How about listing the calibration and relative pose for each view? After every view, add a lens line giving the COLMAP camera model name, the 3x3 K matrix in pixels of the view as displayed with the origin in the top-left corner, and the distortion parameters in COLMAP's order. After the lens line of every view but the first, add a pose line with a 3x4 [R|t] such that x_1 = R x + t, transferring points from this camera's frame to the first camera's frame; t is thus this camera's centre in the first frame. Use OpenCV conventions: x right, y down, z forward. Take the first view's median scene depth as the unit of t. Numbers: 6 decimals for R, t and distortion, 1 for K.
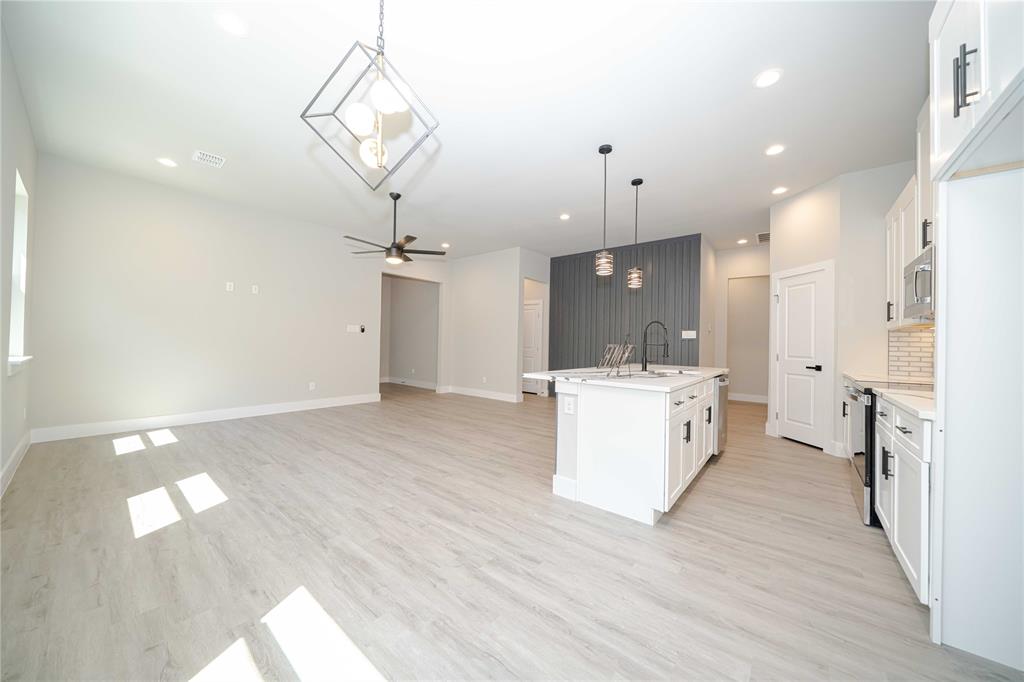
lens RADIAL K [[346.6, 0, 509.9], [0, 346.6, 338.8], [0, 0, 1]] dist [-0.008030, 0.000000]
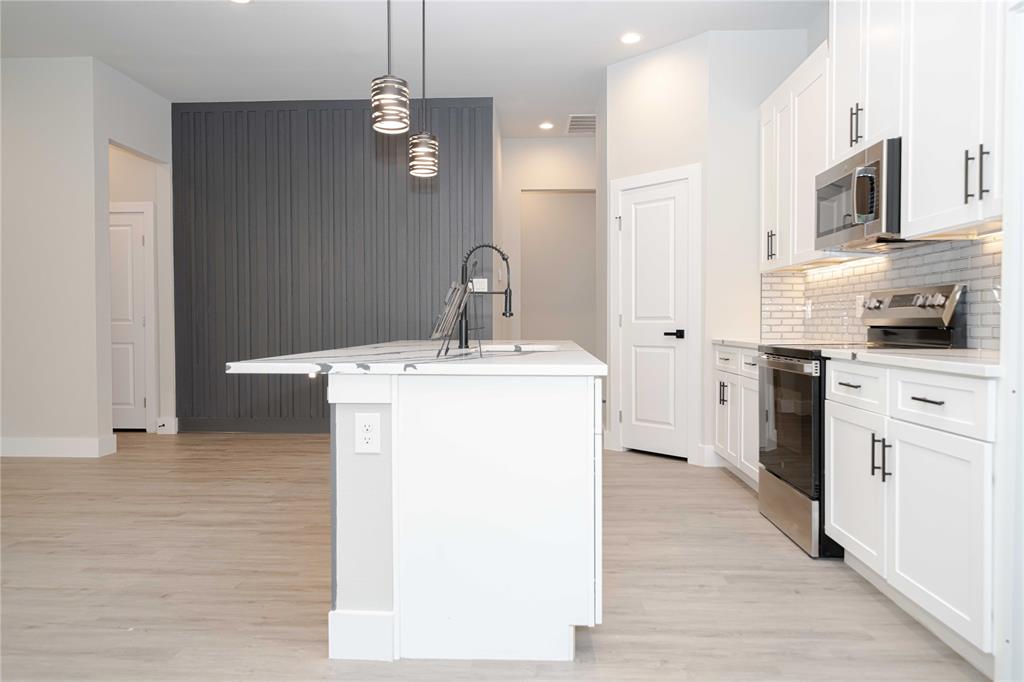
lens RADIAL K [[682.8, 0, 512.0], [0, 682.8, 341.0], [0, 0, 1]] dist [0.001267, 0.000042]
pose [[0.804401, -0.039395, 0.592779, -0.143416], [0.011463, 0.998642, 0.050813, 0.042228], [-0.593976, -0.034079, 0.803761, 0.236554]]
